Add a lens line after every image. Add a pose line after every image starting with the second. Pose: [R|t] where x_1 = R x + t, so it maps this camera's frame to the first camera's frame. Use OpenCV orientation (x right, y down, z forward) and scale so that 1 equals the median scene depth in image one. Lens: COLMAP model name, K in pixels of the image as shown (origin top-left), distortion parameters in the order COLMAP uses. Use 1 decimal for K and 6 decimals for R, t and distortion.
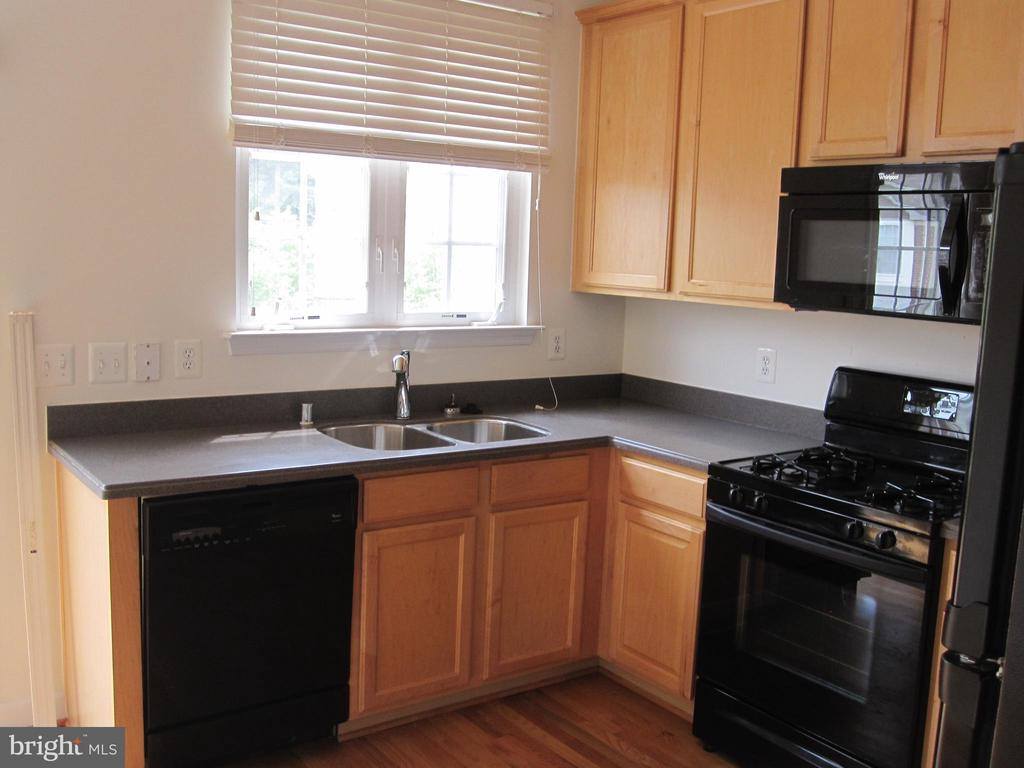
lens RADIAL K [[1022.6, 0, 512.0], [0, 1022.6, 384.0], [0, 0, 1]] dist [-0.078703, 0.024648]
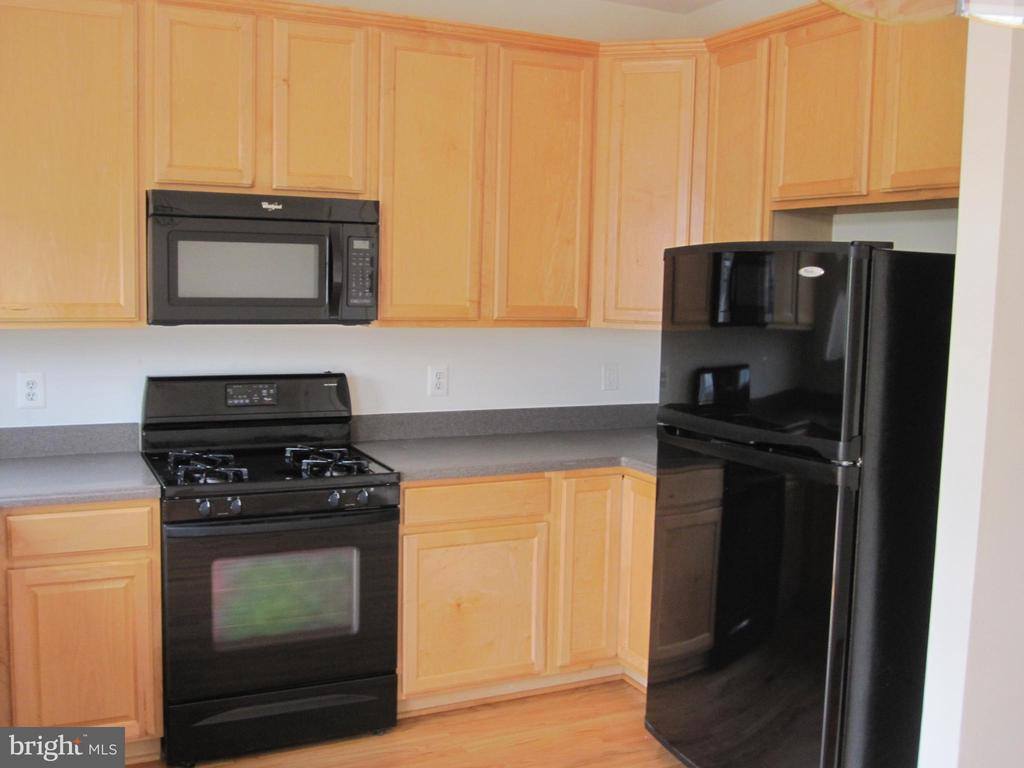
lens RADIAL K [[1009.1, 0, 499.2], [0, 1009.1, 384.3], [0, 0, 1]] dist [-0.077548, 0.016272]
pose [[0.166949, -0.137923, 0.976271, -1.132065], [0.118925, 0.985755, 0.118926, -0.160751], [-0.978767, 0.096249, 0.180973, 0.813167]]
